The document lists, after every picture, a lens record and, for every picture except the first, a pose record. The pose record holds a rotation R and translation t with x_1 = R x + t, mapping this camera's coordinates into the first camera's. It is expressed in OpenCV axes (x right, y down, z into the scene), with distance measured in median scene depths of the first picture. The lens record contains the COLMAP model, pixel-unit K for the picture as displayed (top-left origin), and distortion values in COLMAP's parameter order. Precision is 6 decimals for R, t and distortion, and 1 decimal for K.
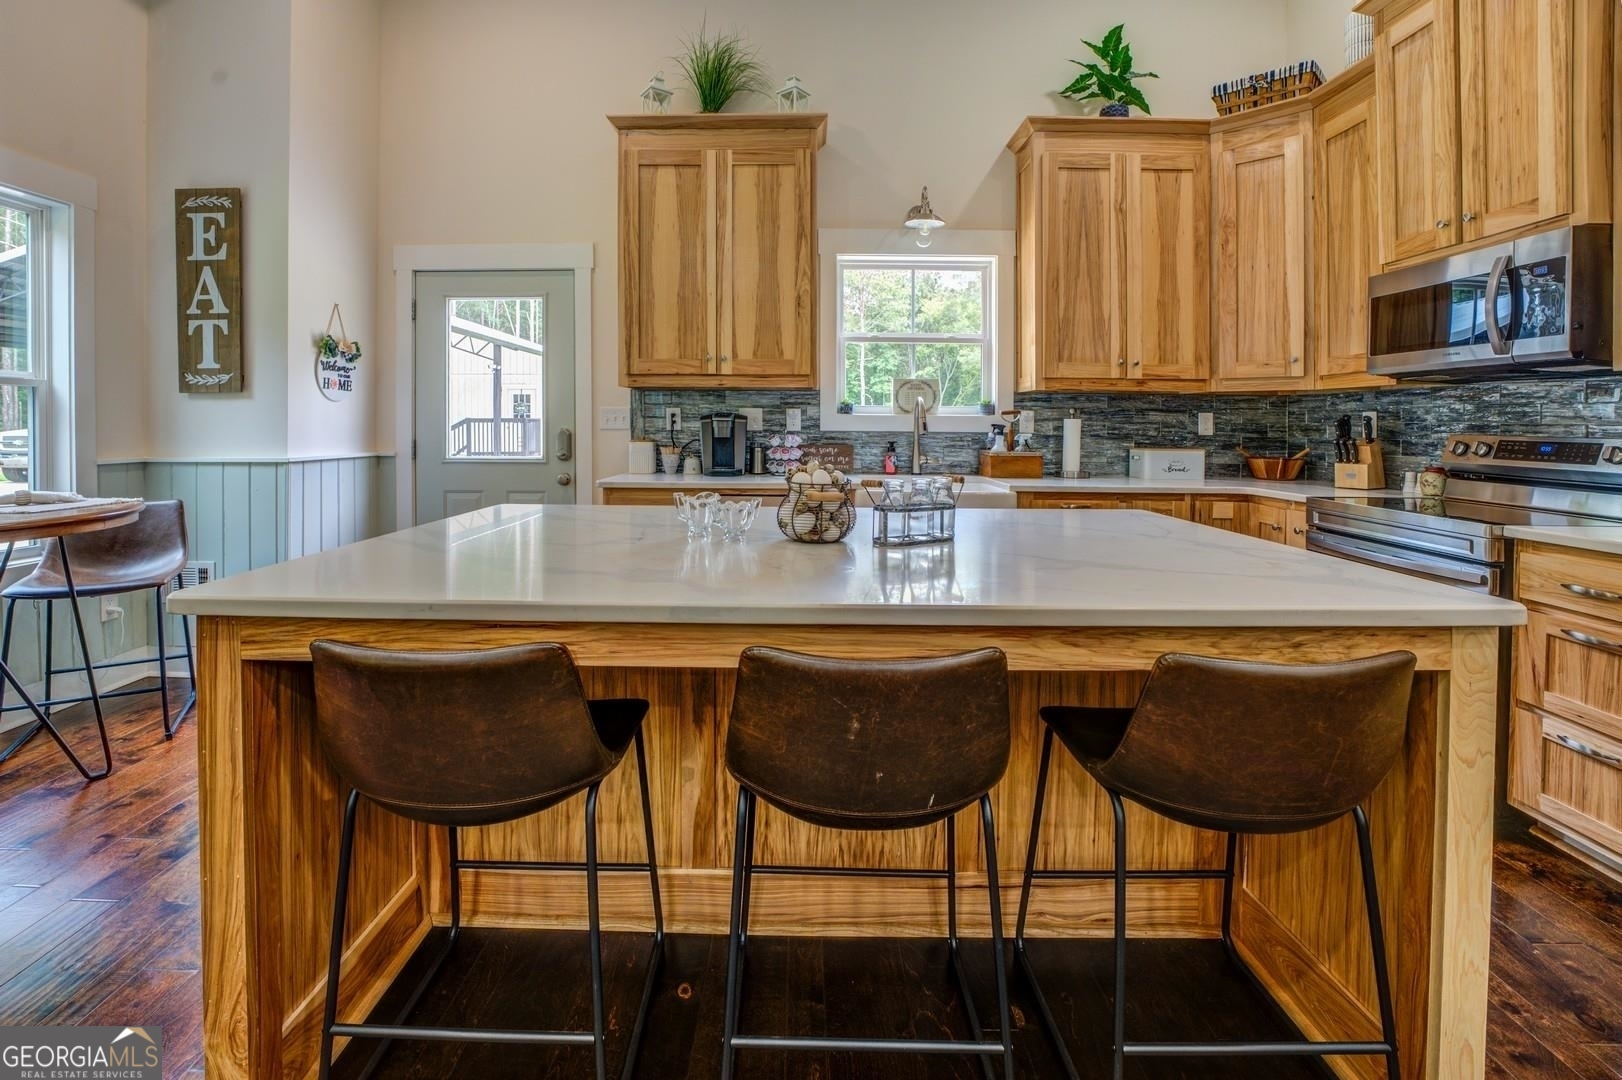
lens RADIAL K [[679.8, 0, 781.3], [0, 679.8, 427.4], [0, 0, 1]] dist [-0.030595, 0.003775]
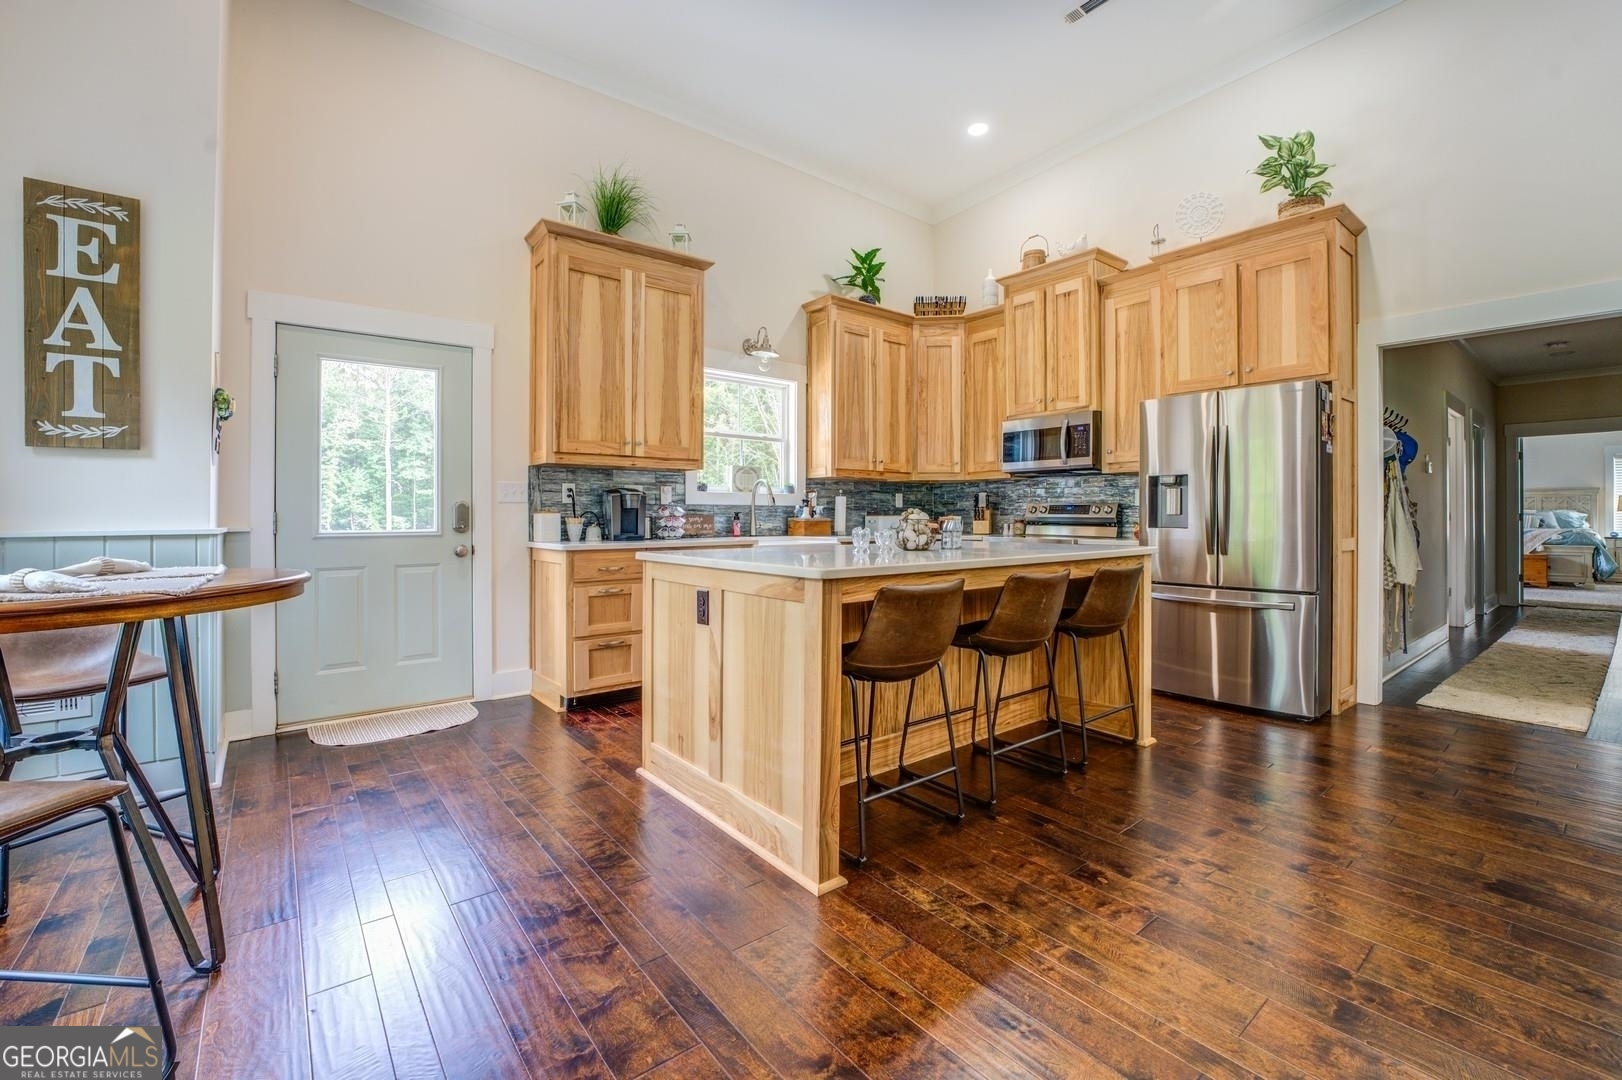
lens RADIAL K [[679.8, 0, 781.1], [0, 679.8, 512.8], [0, 0, 1]] dist [-0.030595, 0.003775]
pose [[0.785242, -0.003286, 0.619181, -0.652469], [0.008561, 0.999948, -0.005550, 0.033580], [-0.619130, 0.009659, 0.785229, -0.113494]]
